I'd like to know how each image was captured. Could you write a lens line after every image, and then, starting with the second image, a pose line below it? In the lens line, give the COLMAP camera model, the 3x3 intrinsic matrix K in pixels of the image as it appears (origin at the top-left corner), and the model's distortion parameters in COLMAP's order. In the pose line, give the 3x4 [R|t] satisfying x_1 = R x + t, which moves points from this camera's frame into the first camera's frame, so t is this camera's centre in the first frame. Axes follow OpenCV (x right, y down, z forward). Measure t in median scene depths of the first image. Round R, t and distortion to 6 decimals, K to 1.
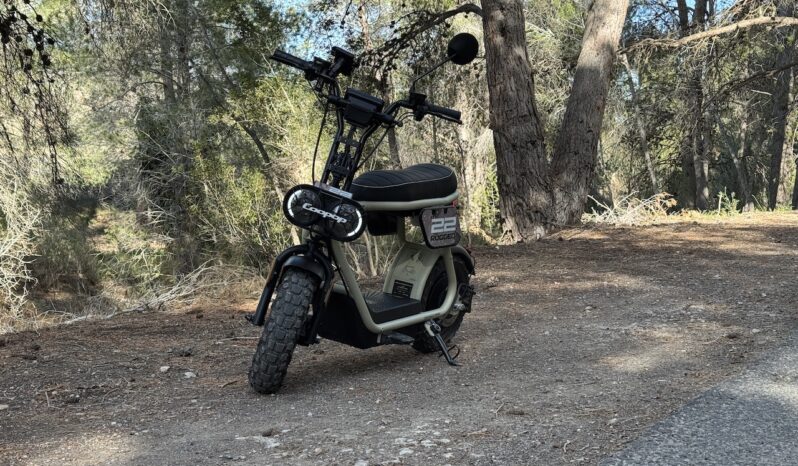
lens RADIAL K [[1138.7, 0, 398.6], [0, 1138.7, 232.8], [0, 0, 1]] dist [0.000646, 0.000000]
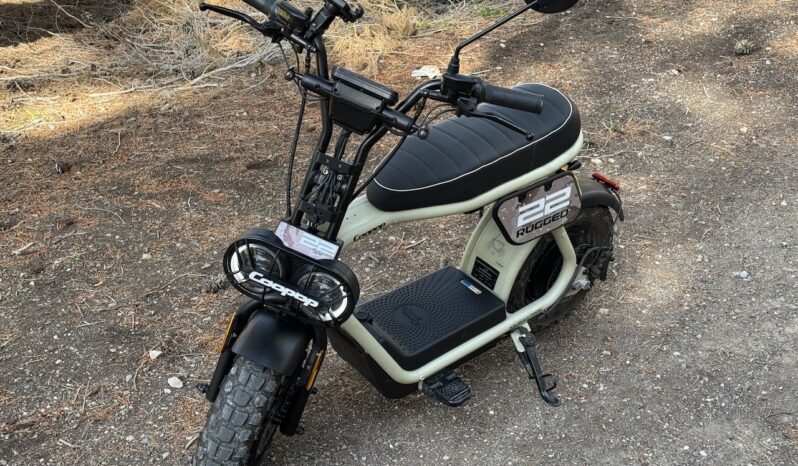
lens RADIAL K [[1138.7, 0, 399.6], [0, 1138.7, 233.4], [0, 0, 1]] dist [0.000646, 0.000000]
pose [[0.958438, 0.119271, -0.259175, 0.142970], [0.002231, 0.905262, 0.424847, -0.291183], [0.285293, -0.407768, 0.867371, 0.480069]]
